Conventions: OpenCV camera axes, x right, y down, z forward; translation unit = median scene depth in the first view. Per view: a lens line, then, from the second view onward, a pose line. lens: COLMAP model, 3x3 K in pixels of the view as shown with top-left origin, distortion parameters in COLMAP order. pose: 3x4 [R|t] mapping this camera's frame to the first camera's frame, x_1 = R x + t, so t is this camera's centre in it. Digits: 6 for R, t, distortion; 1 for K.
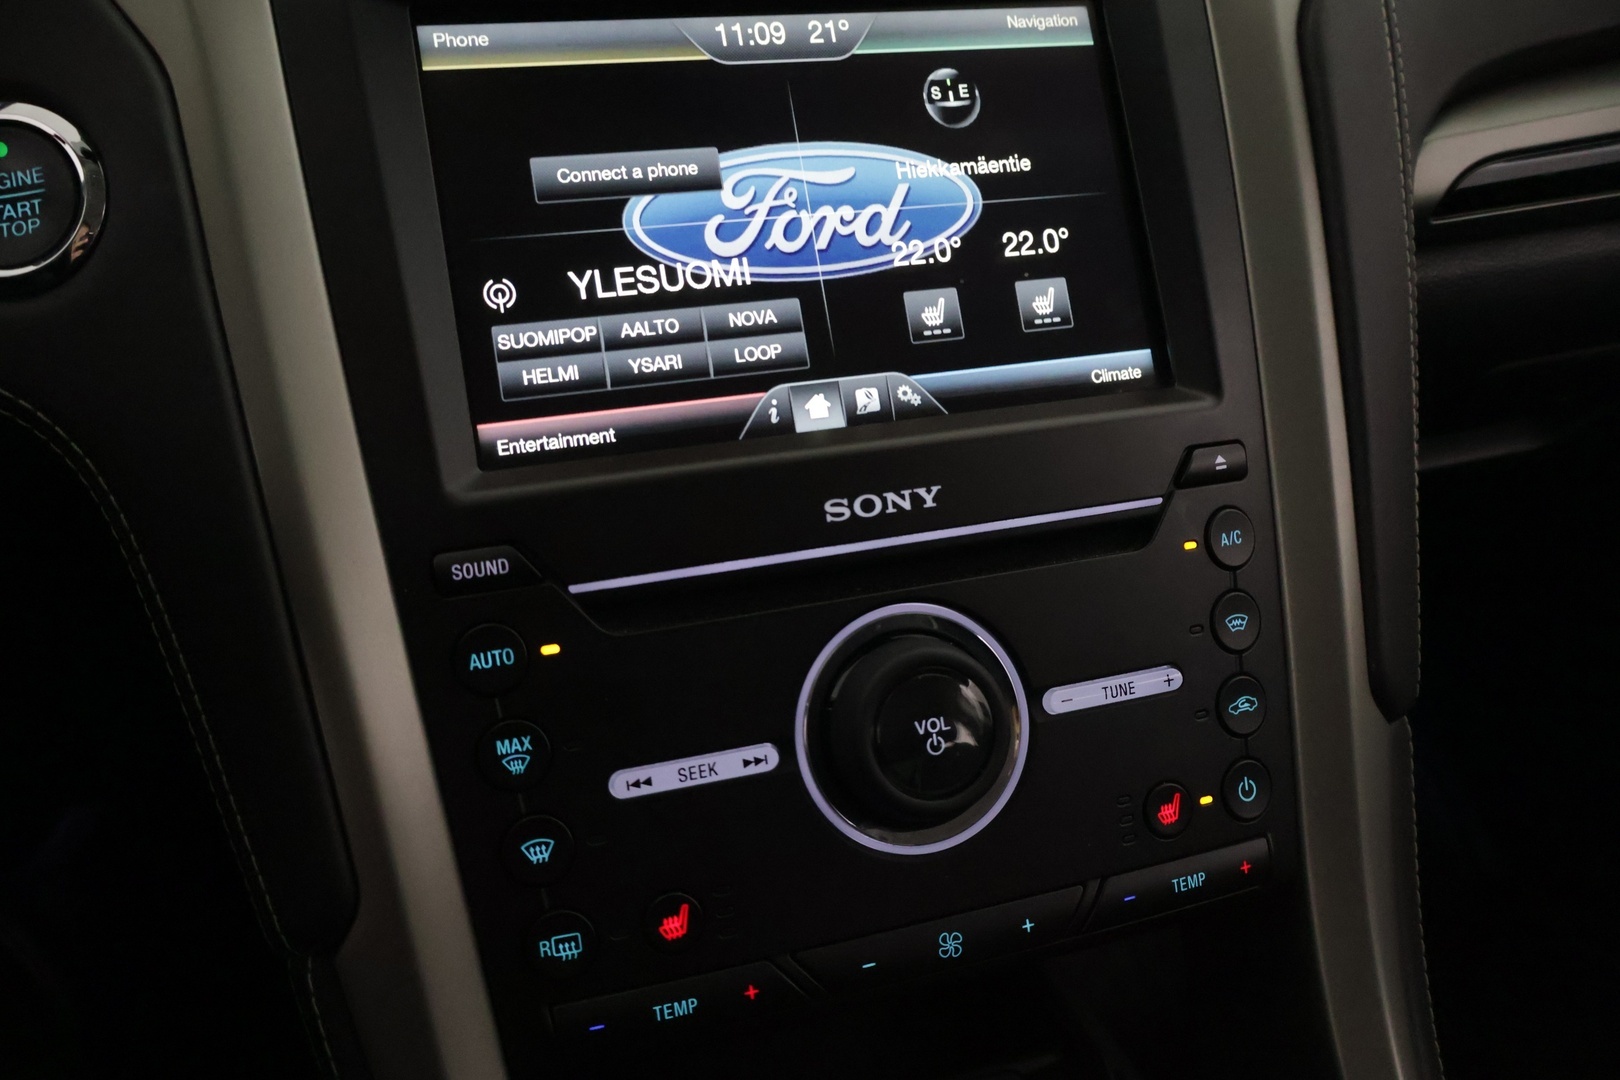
lens RADIAL K [[1365.3, 0, 808.6], [0, 1365.3, 535.0], [0, 0, 1]] dist [-0.003614, 0.011200]
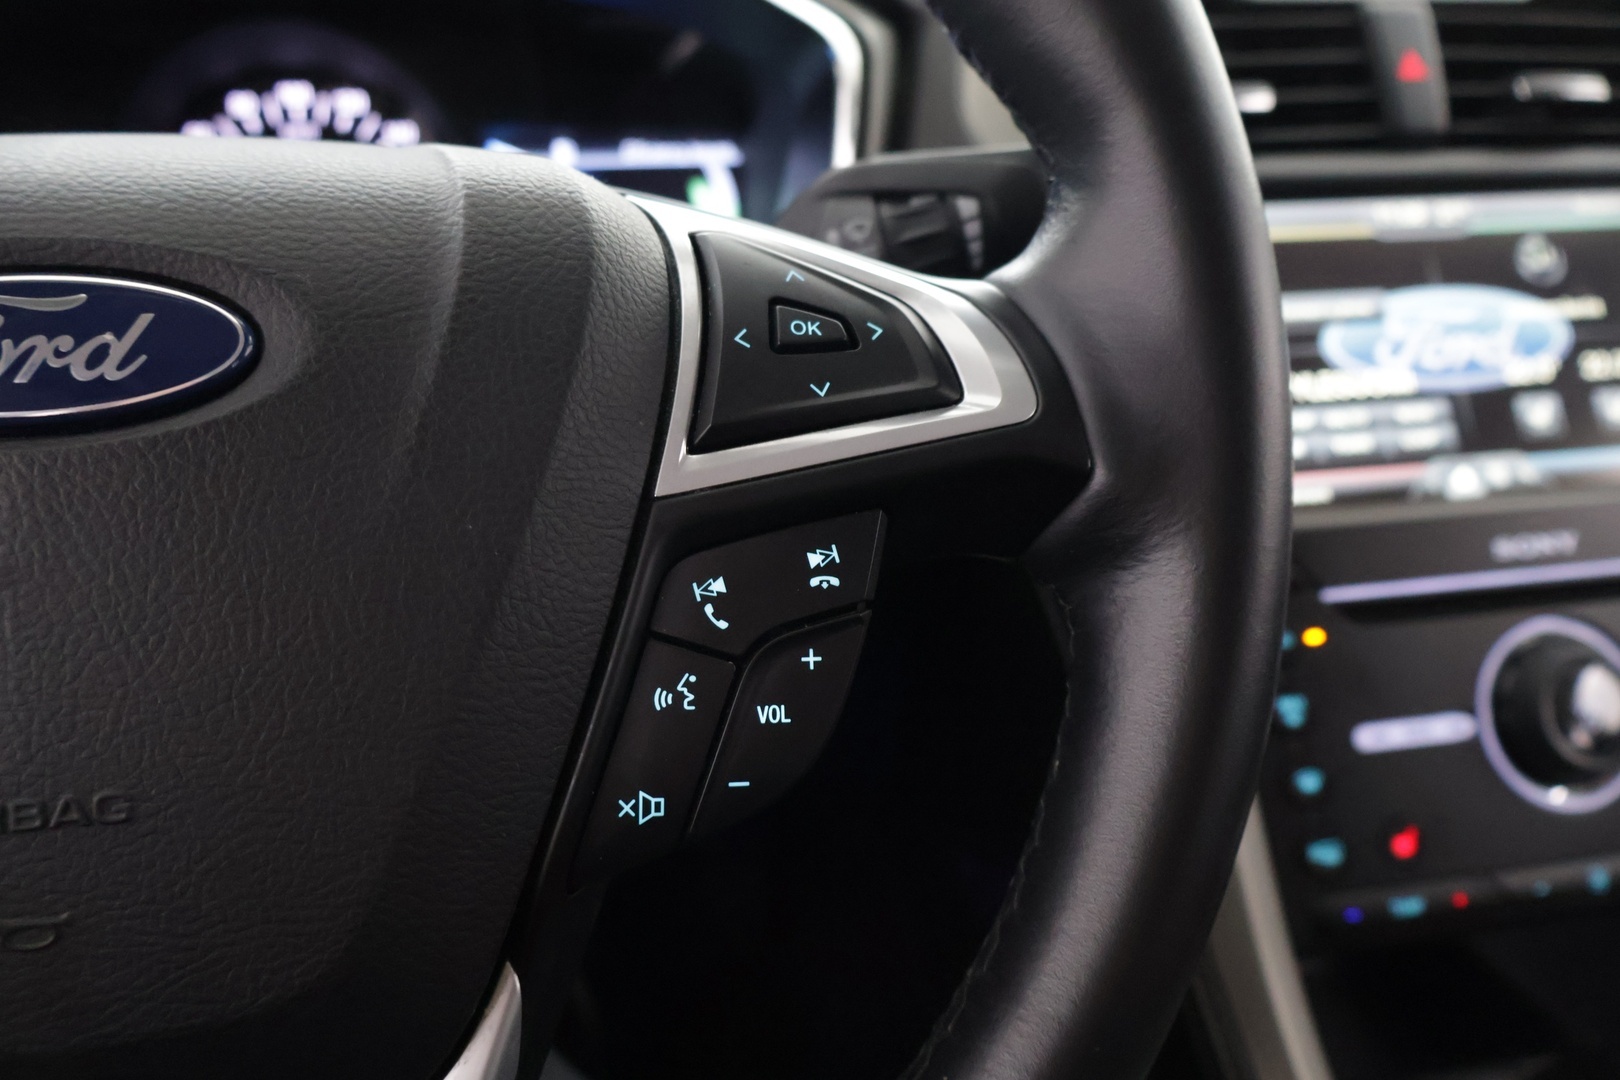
lens RADIAL K [[1365.3, 0, 806.8], [0, 1365.3, 544.0], [0, 0, 1]] dist [-0.003614, 0.011200]
pose [[0.994256, 0.022313, -0.104679, -0.505940], [-0.034855, 0.992214, -0.119568, 0.156915], [0.101196, 0.122530, 0.987292, -0.403729]]
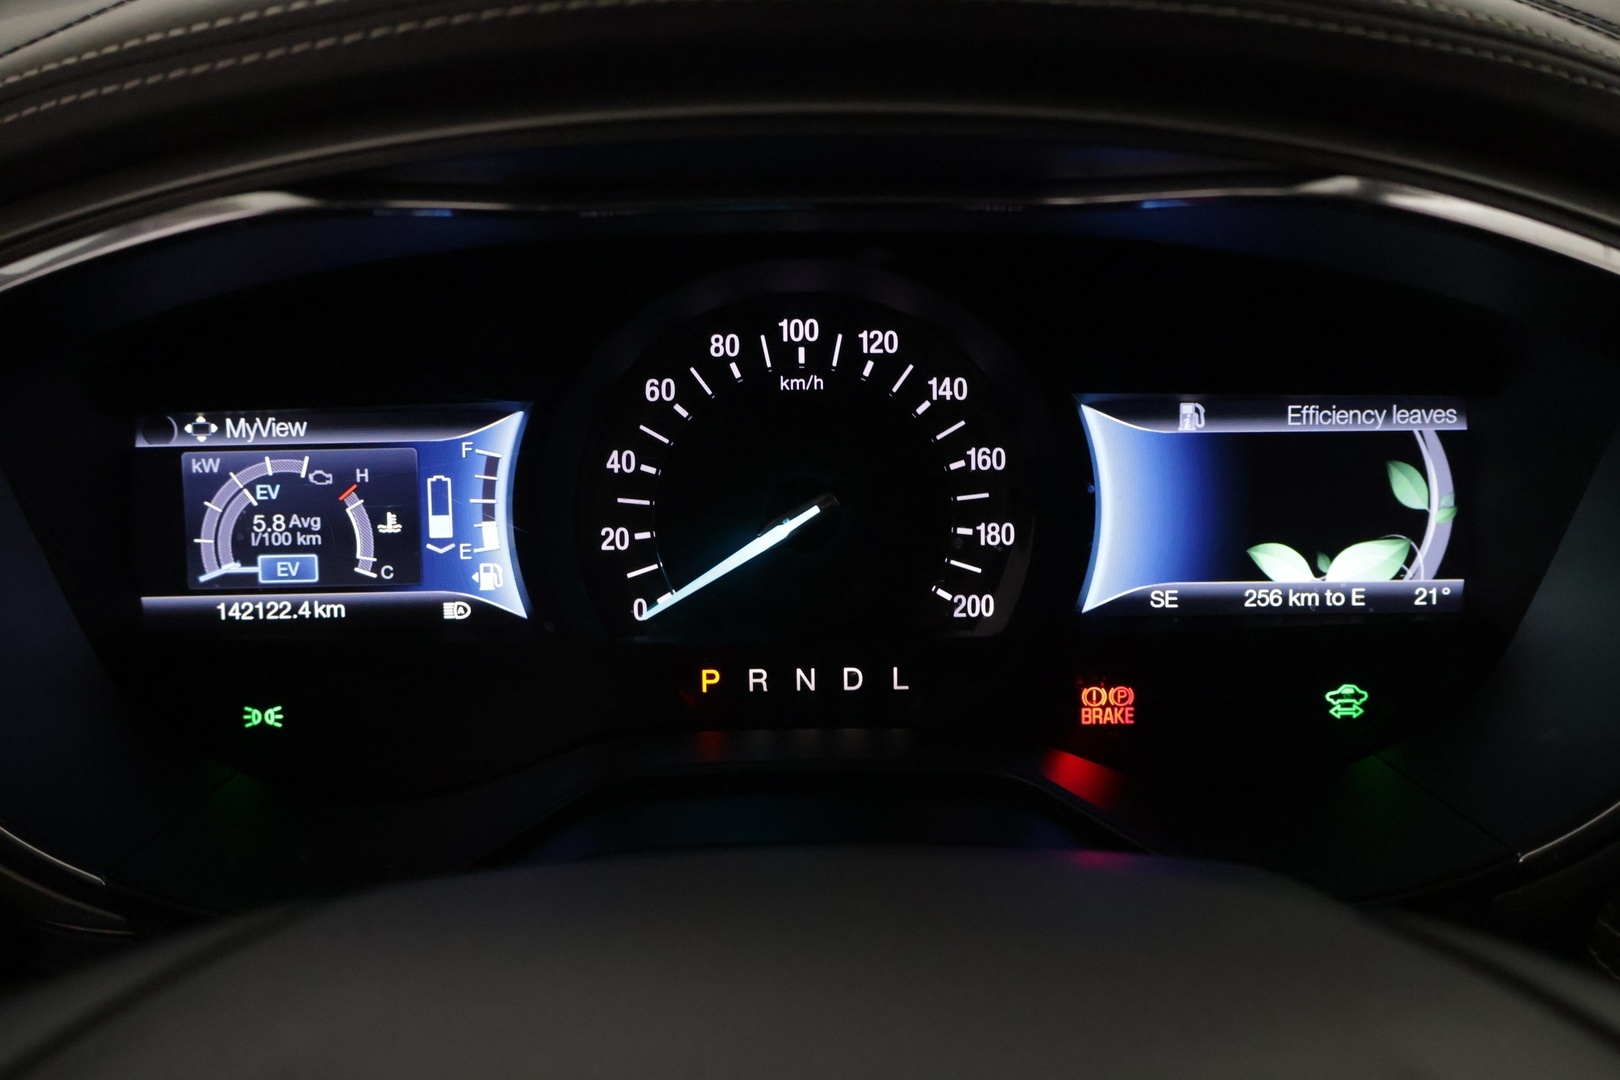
lens RADIAL K [[1810.0, 0, 814.1], [0, 1810.0, 541.9], [0, 0, 1]] dist [-0.006085, 0.000000]
pose [[0.951764, 0.088034, -0.293930, -0.807687], [-0.122303, 0.987413, -0.100287, -0.191512], [0.281402, 0.131398, 0.950551, -0.276171]]
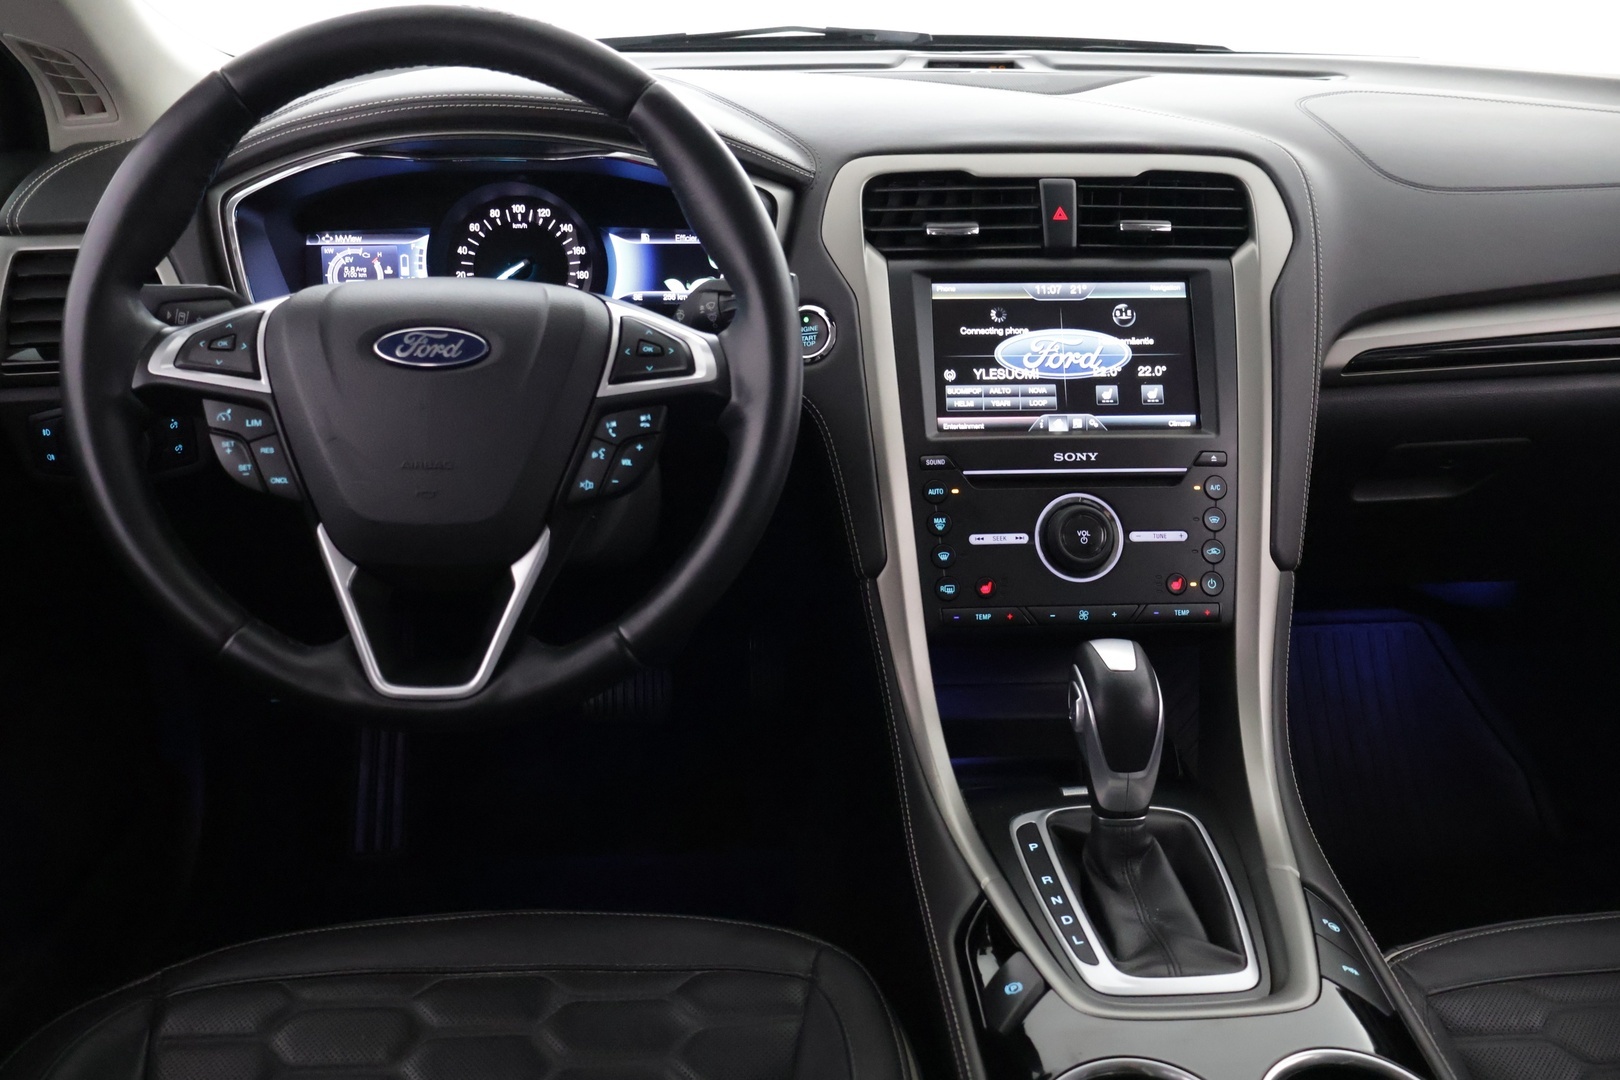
lens RADIAL K [[1365.3, 0, 813.7], [0, 1365.3, 531.0], [0, 0, 1]] dist [-0.003614, 0.011200]
pose [[0.962817, 0.095546, -0.252695, 0.250410], [-0.119563, 0.989482, -0.081428, 0.406459], [0.242257, 0.108613, 0.964113, -1.763505]]
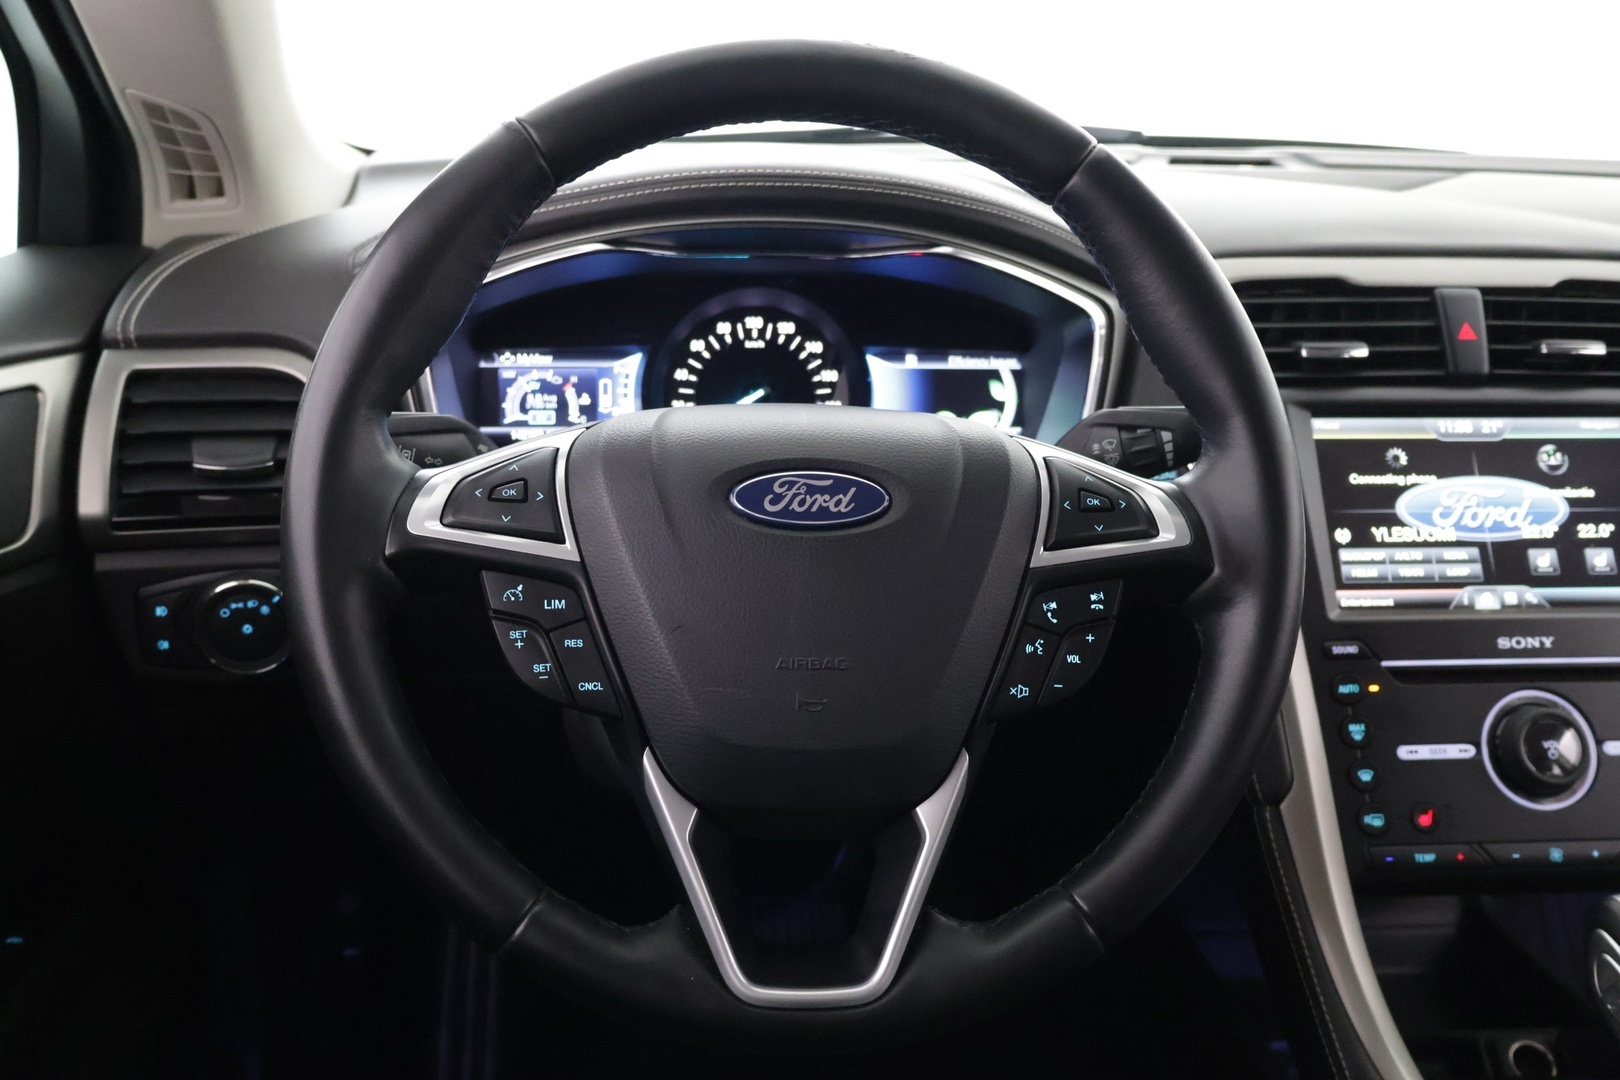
lens RADIAL K [[1499.8, 0, 803.7], [0, 1499.8, 542.0], [0, 0, 1]] dist [0.010136, 0.000000]
pose [[0.972003, 0.070123, -0.224259, -0.511012], [-0.113981, 0.975328, -0.189057, 0.384509], [0.205469, 0.209326, 0.956015, -1.475670]]
